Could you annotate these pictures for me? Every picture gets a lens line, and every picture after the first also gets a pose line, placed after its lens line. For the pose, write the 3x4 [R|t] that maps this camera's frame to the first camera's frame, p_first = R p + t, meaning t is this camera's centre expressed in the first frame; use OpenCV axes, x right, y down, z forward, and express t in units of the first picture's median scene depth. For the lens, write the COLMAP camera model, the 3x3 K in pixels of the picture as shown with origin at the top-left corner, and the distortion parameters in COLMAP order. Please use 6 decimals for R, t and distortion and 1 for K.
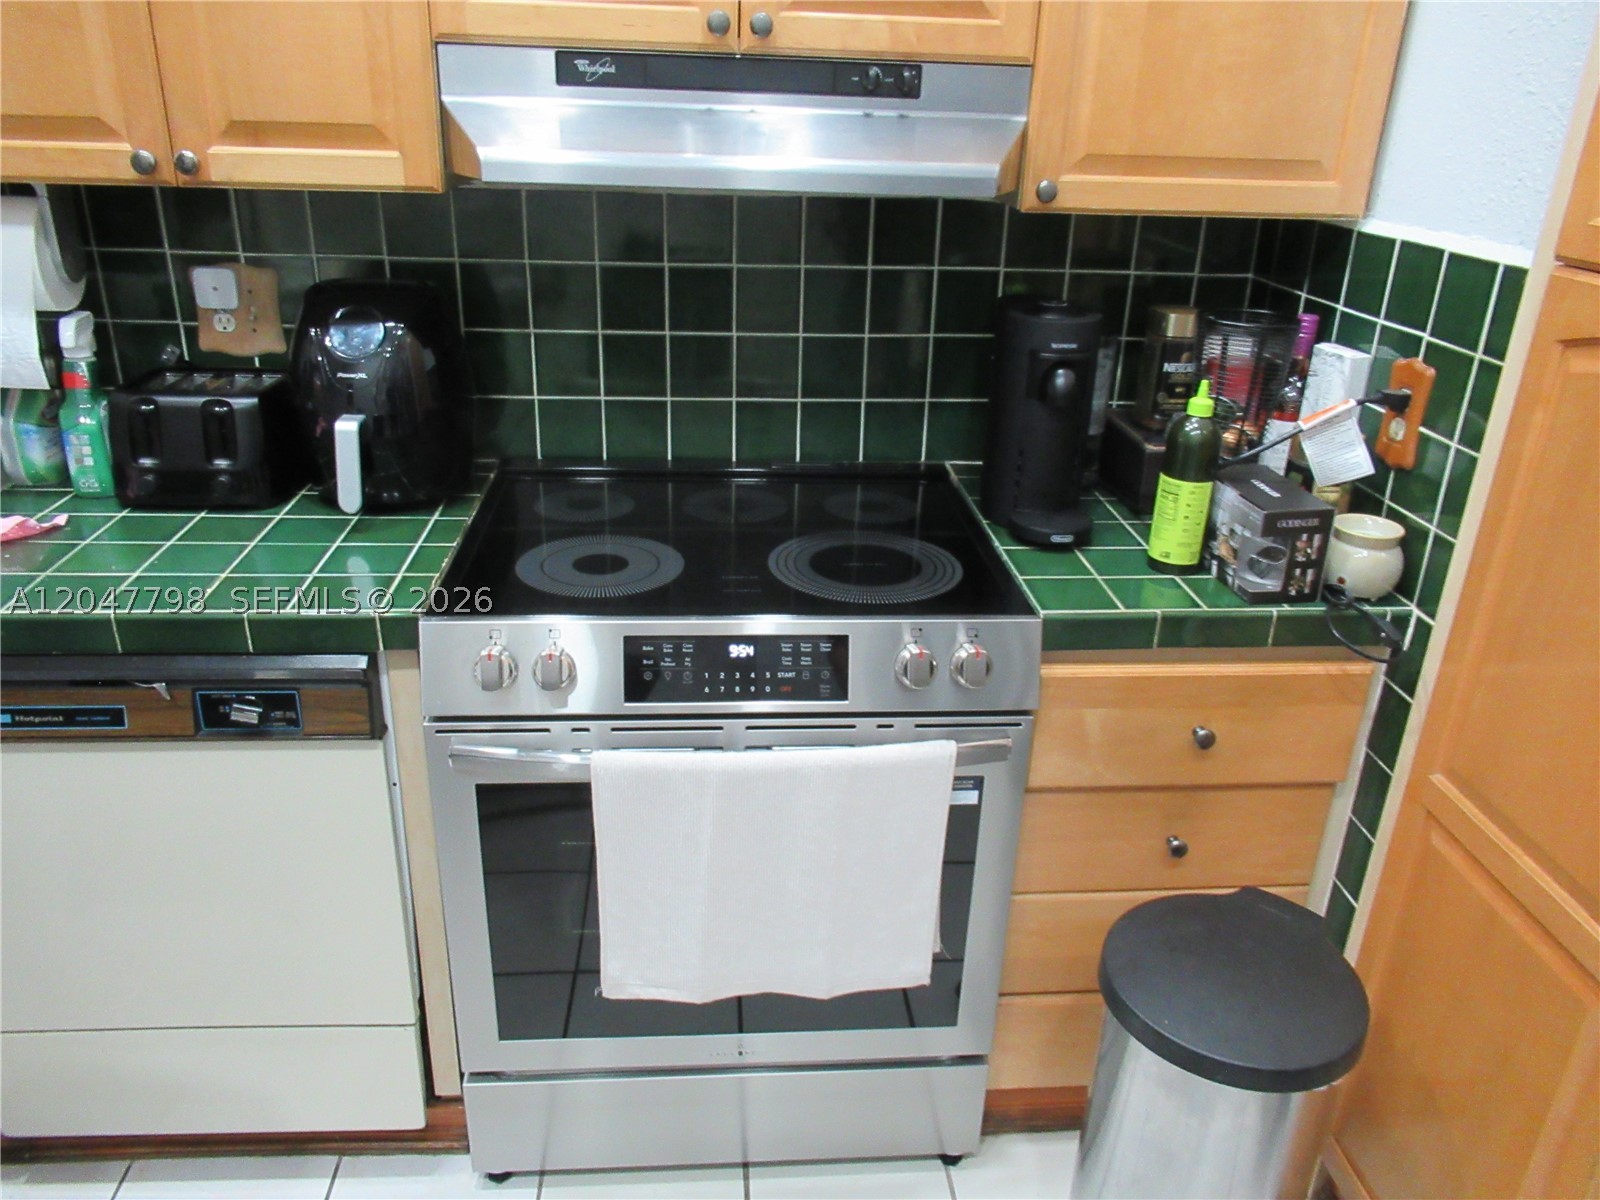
lens RADIAL K [[1193.9, 0, 795.3], [0, 1193.9, 597.4], [0, 0, 1]] dist [-0.013178, 0.004192]
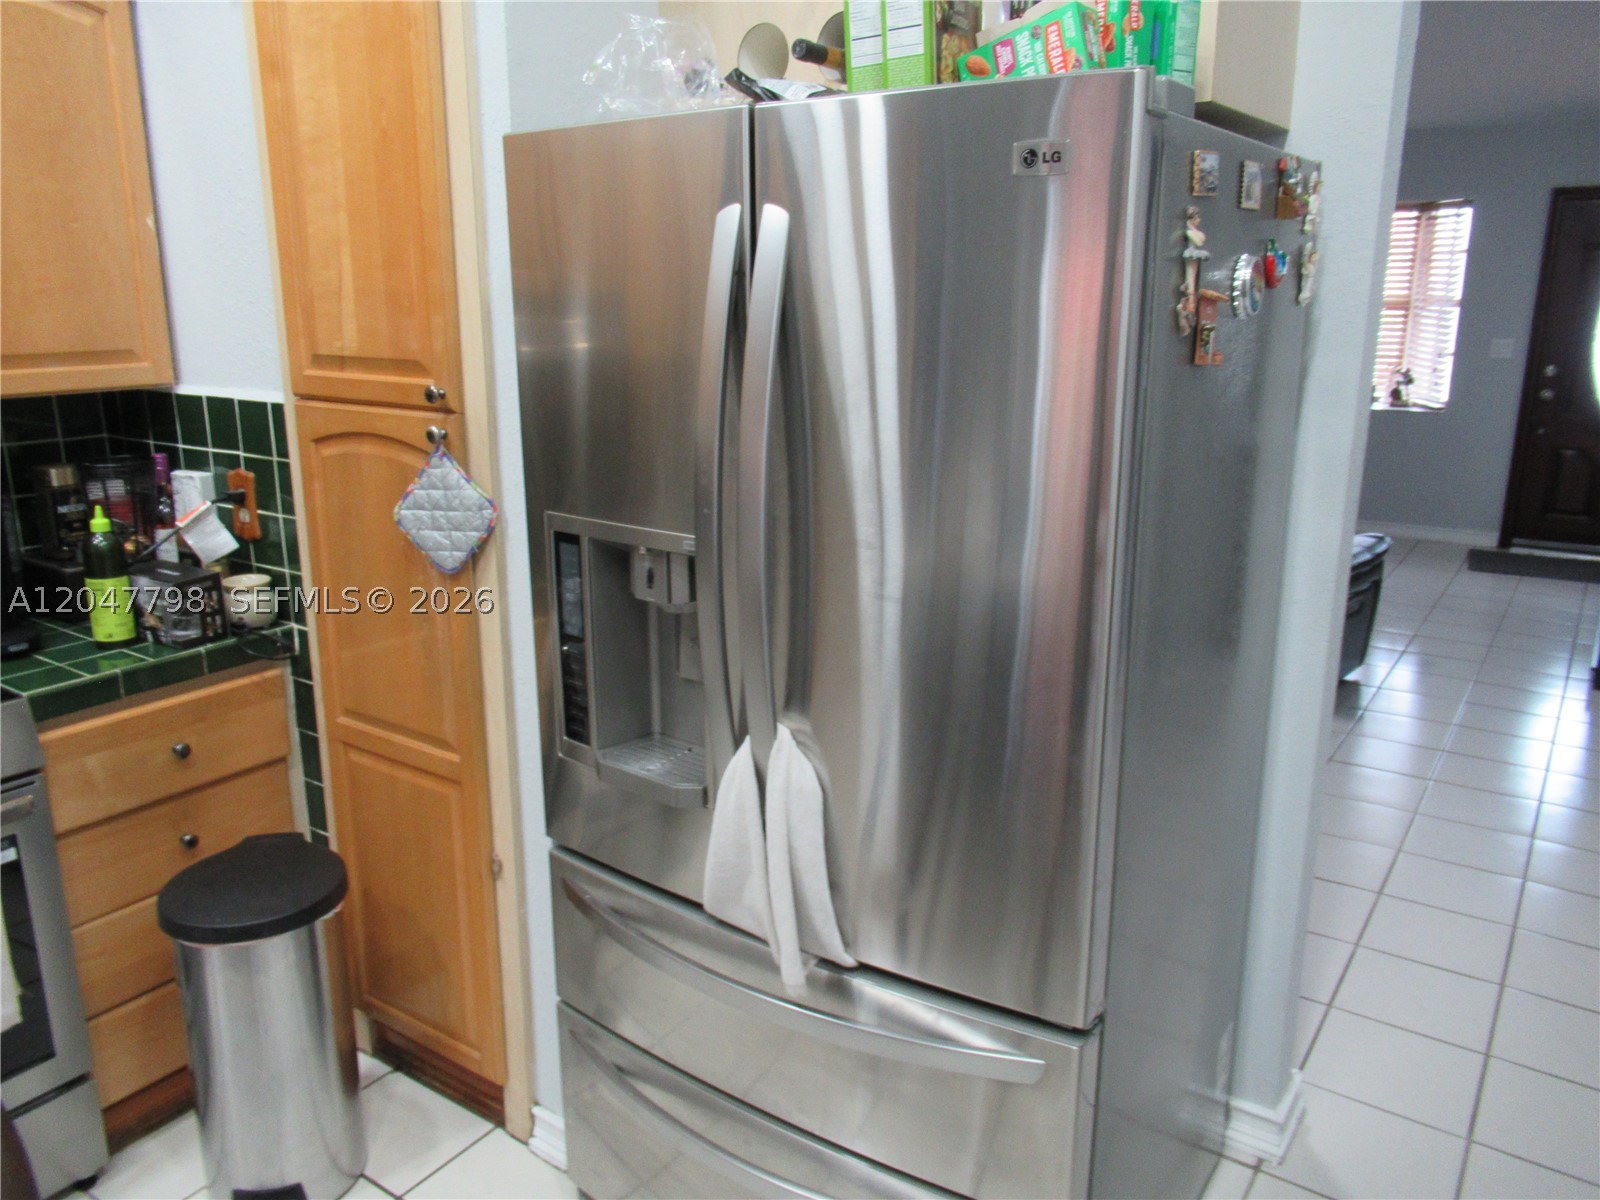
lens RADIAL K [[1193.9, 0, 803.9], [0, 1193.9, 607.1], [0, 0, 1]] dist [-0.013178, 0.004192]
pose [[0.623716, -0.231354, 0.746628, -0.202032], [0.322833, 0.946164, 0.023496, 0.160312], [-0.711869, 0.226381, 0.664827, -0.475571]]
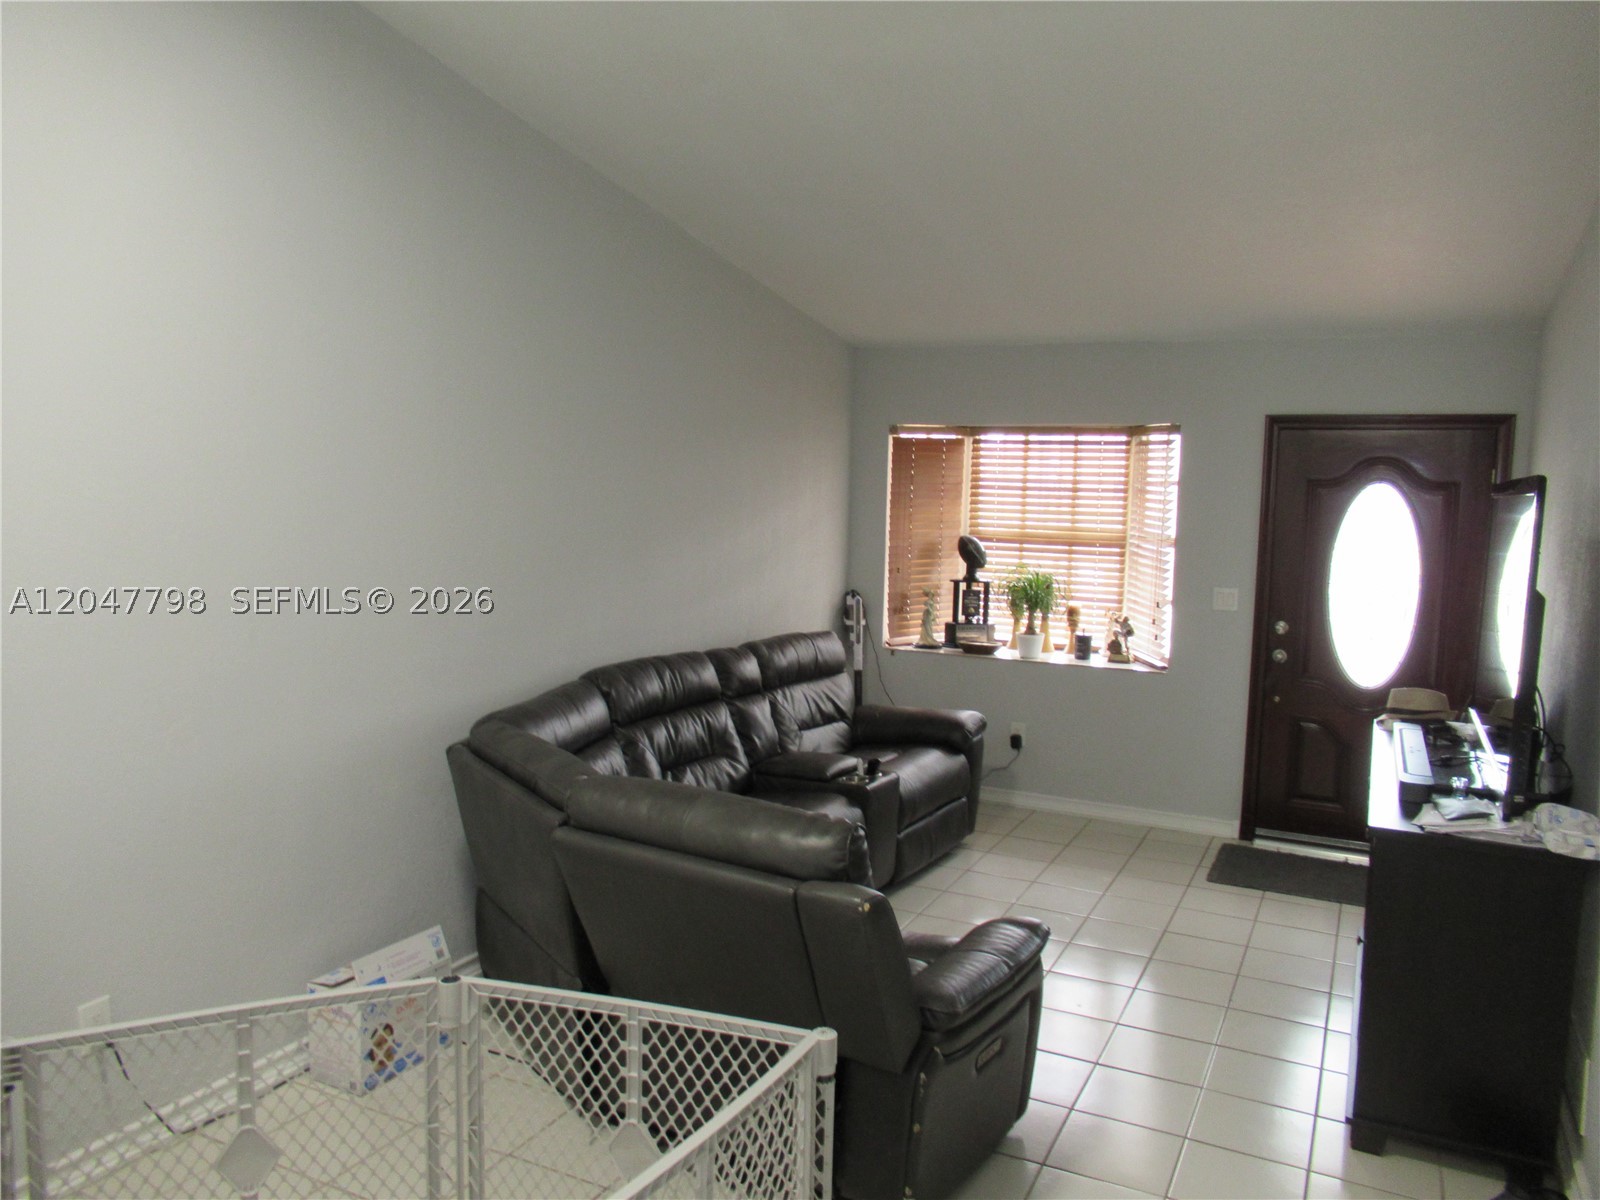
lens RADIAL K [[1193.9, 0, 805.1], [0, 1193.9, 605.7], [0, 0, 1]] dist [-0.013178, 0.004192]
pose [[0.500525, -0.097649, 0.860197, 1.194260], [0.324969, 0.942151, -0.082138, 0.089543], [-0.802415, 0.320650, 0.503303, -0.399218]]
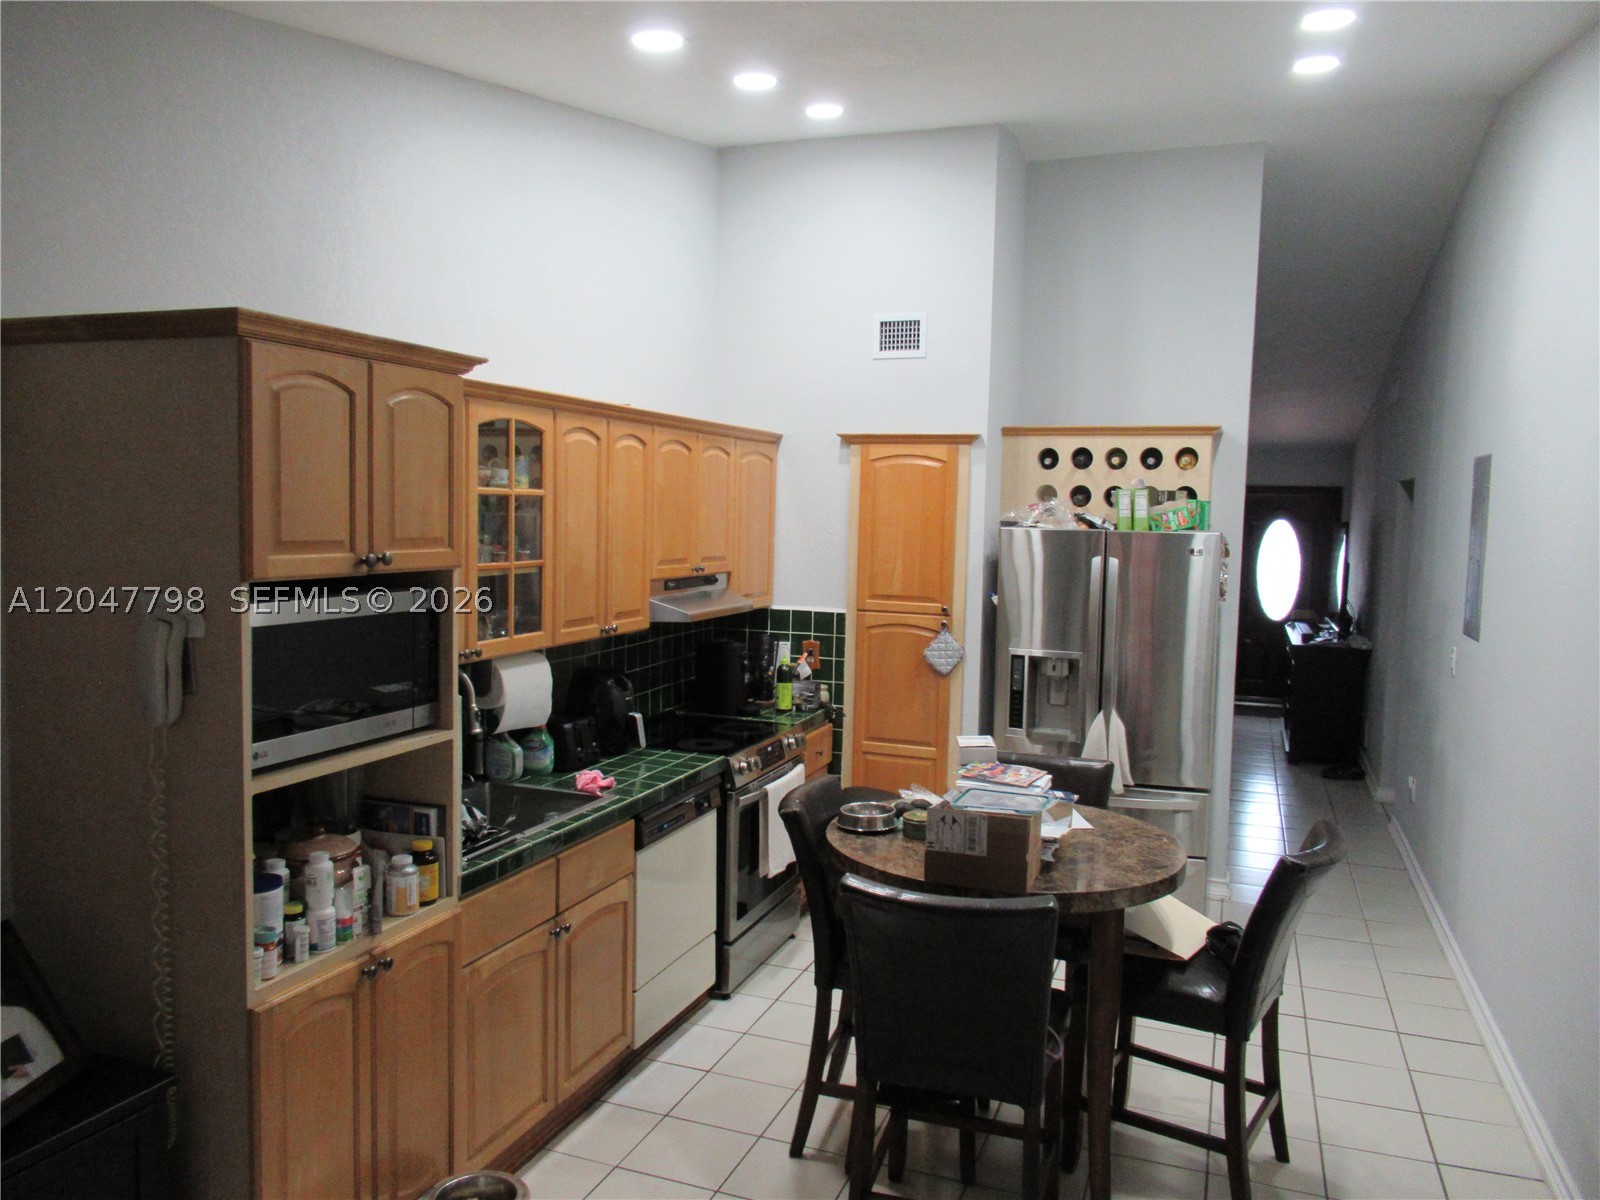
lens RADIAL K [[1193.9, 0, 797.4], [0, 1193.9, 602.1], [0, 0, 1]] dist [-0.013178, 0.004192]
pose [[0.417274, -0.096175, 0.903677, -2.727927], [0.349585, 0.934856, -0.061928, -0.095434], [-0.838852, 0.341753, 0.423712, -0.540936]]
